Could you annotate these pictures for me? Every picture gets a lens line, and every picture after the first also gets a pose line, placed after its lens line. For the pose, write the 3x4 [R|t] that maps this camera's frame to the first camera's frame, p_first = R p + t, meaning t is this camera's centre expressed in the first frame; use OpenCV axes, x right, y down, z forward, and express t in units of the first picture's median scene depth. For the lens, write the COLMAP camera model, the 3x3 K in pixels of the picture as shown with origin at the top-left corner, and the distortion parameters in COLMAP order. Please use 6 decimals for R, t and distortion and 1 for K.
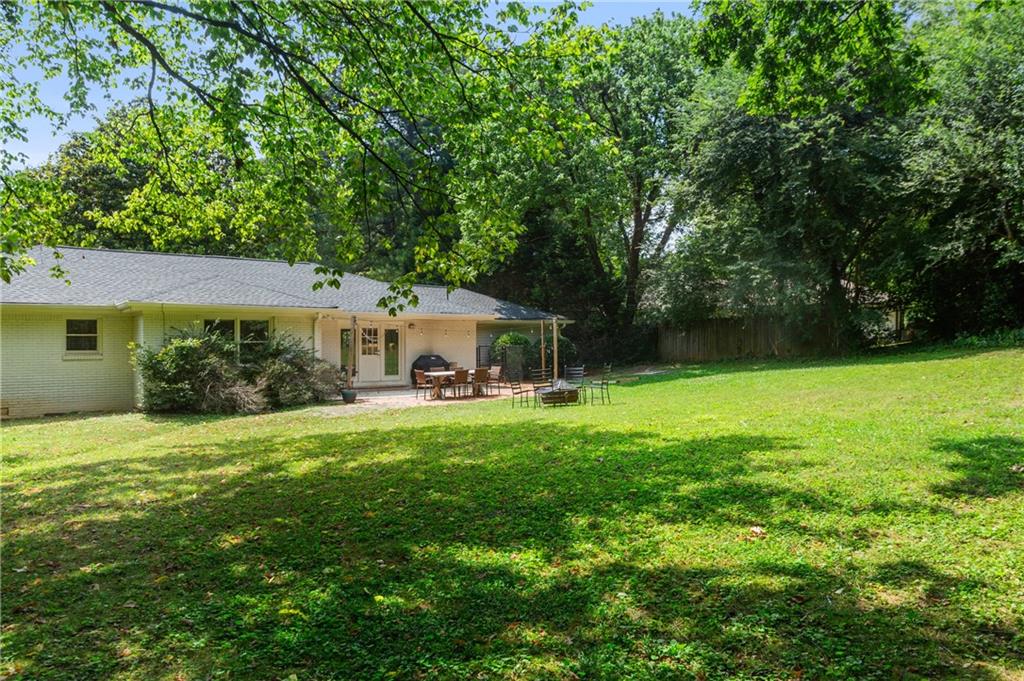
lens RADIAL K [[721.2, 0, 511.8], [0, 721.2, 343.3], [0, 0, 1]] dist [0.011033, 0.002499]
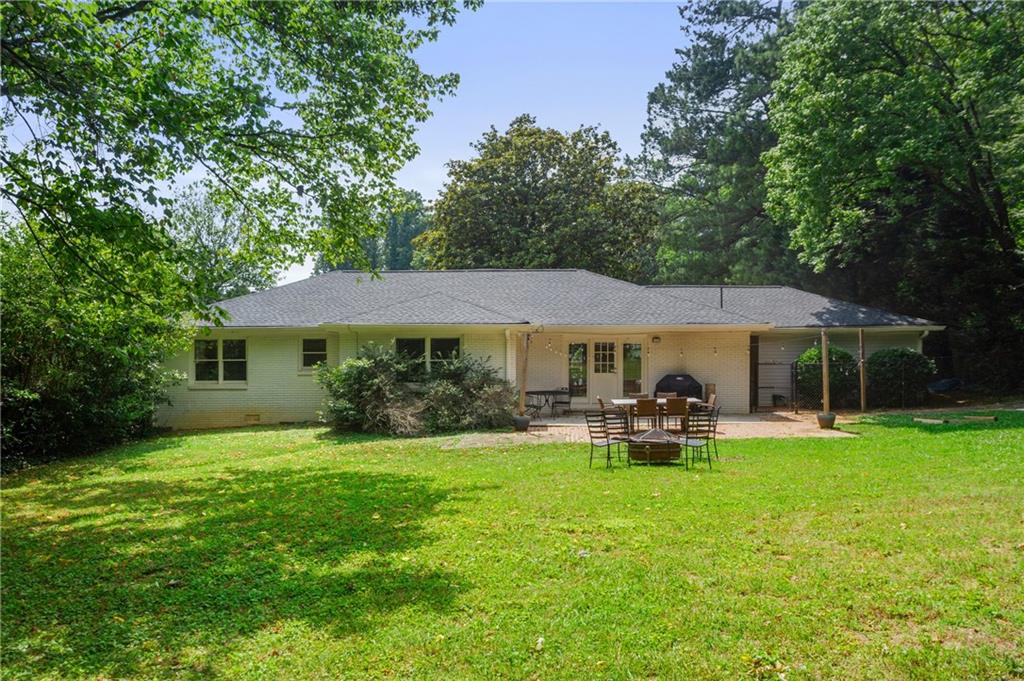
lens RADIAL K [[810.1, 0, 511.7], [0, 810.1, 337.4], [0, 0, 1]] dist [-0.011480, 0.000293]
pose [[0.784545, 0.000682, -0.620071, 0.391453], [0.000163, 0.999999, 0.001306, -0.034639], [0.620072, -0.001125, 0.784544, 0.198571]]
